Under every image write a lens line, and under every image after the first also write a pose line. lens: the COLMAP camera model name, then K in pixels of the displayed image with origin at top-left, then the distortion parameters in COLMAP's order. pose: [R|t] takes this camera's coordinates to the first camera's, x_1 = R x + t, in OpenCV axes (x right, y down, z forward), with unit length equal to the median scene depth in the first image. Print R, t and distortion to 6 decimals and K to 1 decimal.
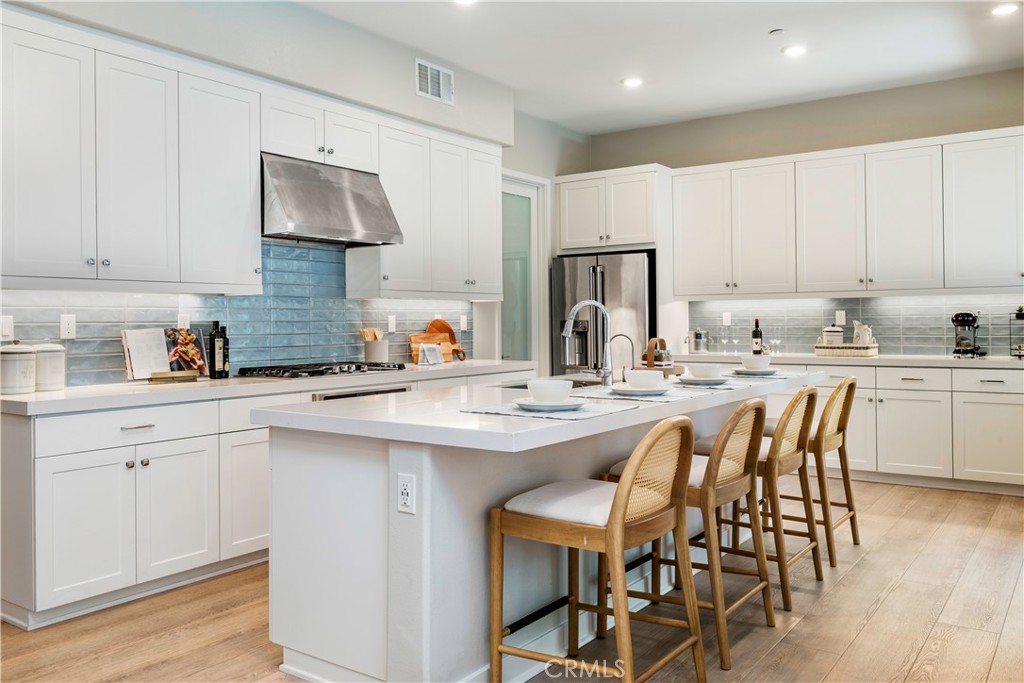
lens RADIAL K [[811.8, 0, 513.2], [0, 811.8, 327.0], [0, 0, 1]] dist [-0.009630, -0.000756]
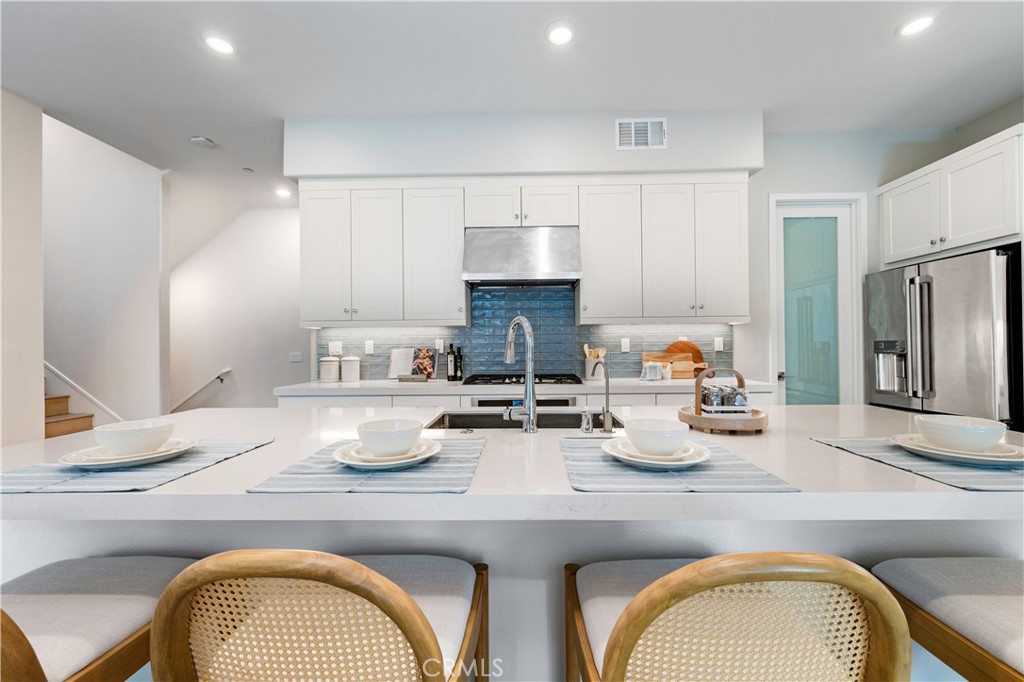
lens RADIAL K [[417.0, 0, 519.6], [0, 417.0, 348.5], [0, 0, 1]] dist [-0.000789, 0.000040]
pose [[0.564082, 0.006523, -0.825693, 0.300214], [-0.001043, 0.999974, 0.007187, -0.003345], [0.825718, -0.003192, 0.564074, 0.538236]]
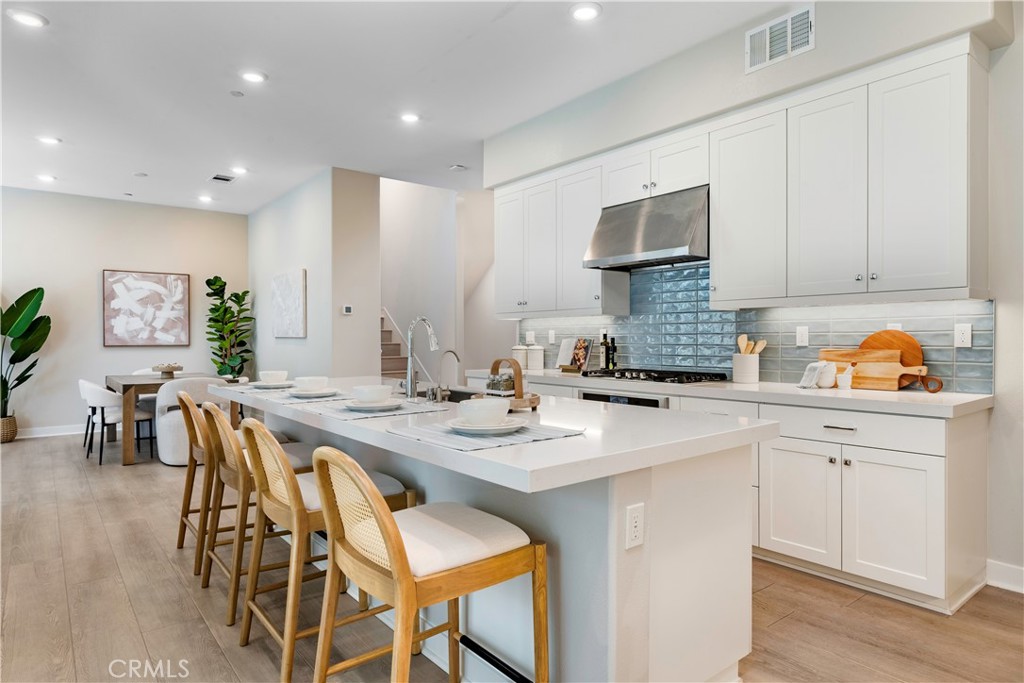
lens RADIAL K [[605.1, 0, 520.3], [0, 605.1, 347.9], [0, 0, 1]] dist [-0.006178, 0.005979]
pose [[-0.271206, 0.025765, -0.962176, 0.576319], [-0.000774, 0.999636, 0.026986, -0.009167], [0.962521, 0.008063, -0.271087, 0.937943]]
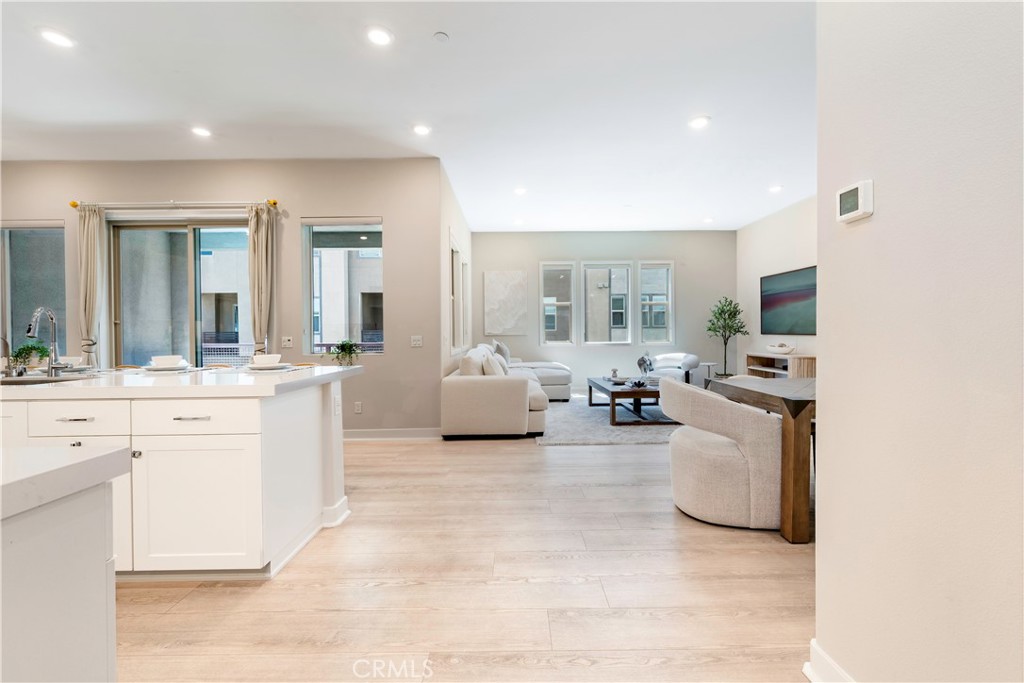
lens RADIAL K [[417.0, 0, 518.2], [0, 417.0, 336.6], [0, 0, 1]] dist [-0.000789, 0.000040]
pose [[-0.582549, 0.006642, 0.812768, -0.565233], [0.019707, 0.999788, 0.005954, 0.014928], [-0.812557, 0.019485, -0.582557, 0.552885]]
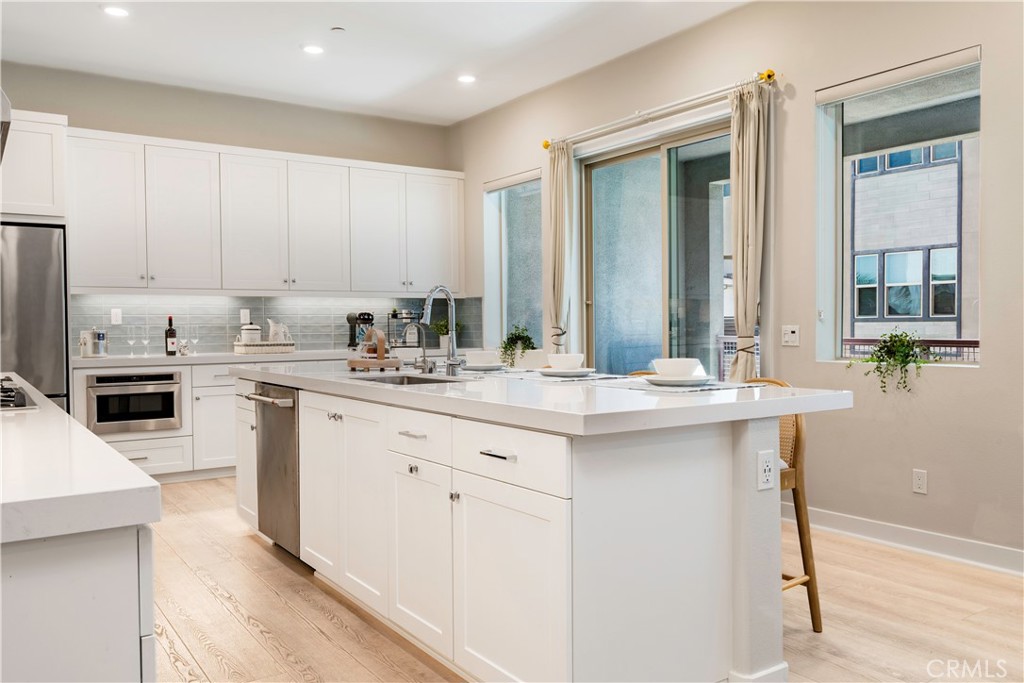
lens RADIAL K [[811.8, 0, 512.0], [0, 811.8, 342.4], [0, 0, 1]] dist [-0.009630, -0.000756]
pose [[0.350480, -0.015438, 0.936443, -0.520448], [0.011278, 0.999861, 0.012262, 0.015382], [-0.936502, 0.006263, 0.350606, 0.418871]]
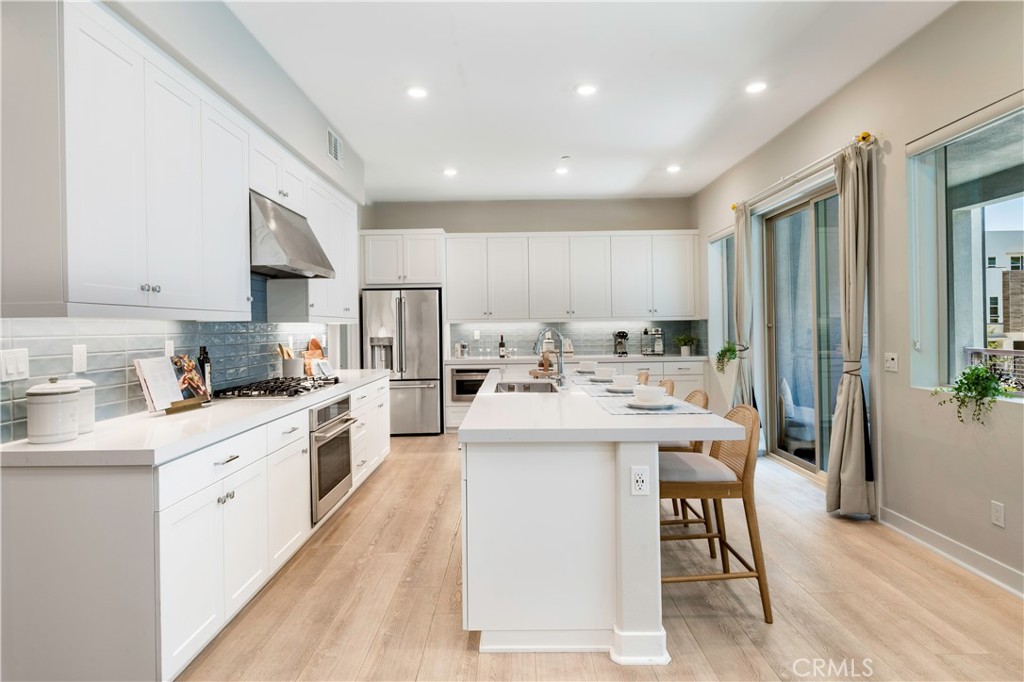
lens RADIAL K [[545.4, 0, 508.9], [0, 545.4, 329.5], [0, 0, 1]] dist [0.010929, -0.004155]
pose [[0.820088, -0.004244, 0.572221, -0.364495], [0.010153, 0.999923, -0.007134, -0.016396], [-0.572147, 0.011660, 0.820068, 0.171214]]
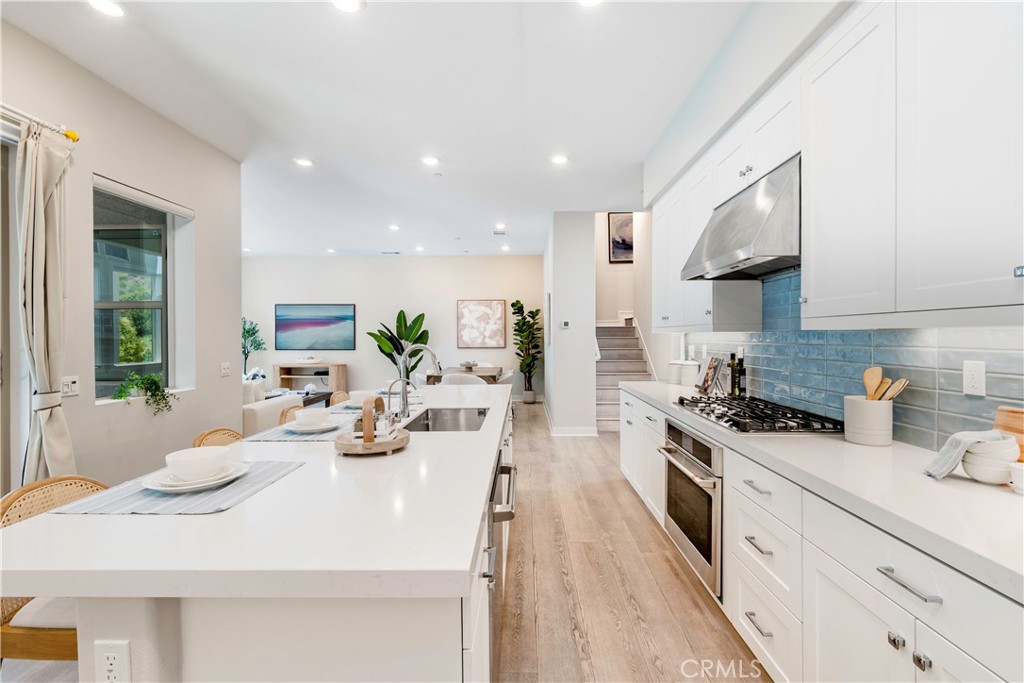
lens RADIAL K [[447.5, 0, 513.3], [0, 447.5, 340.1], [0, 0, 1]] dist [0.002377, -0.001540]
pose [[-0.829545, 0.016931, -0.558183, 0.240575], [0.006972, 0.999776, 0.019965, -0.035632], [0.558396, 0.012671, -0.829478, 1.129339]]
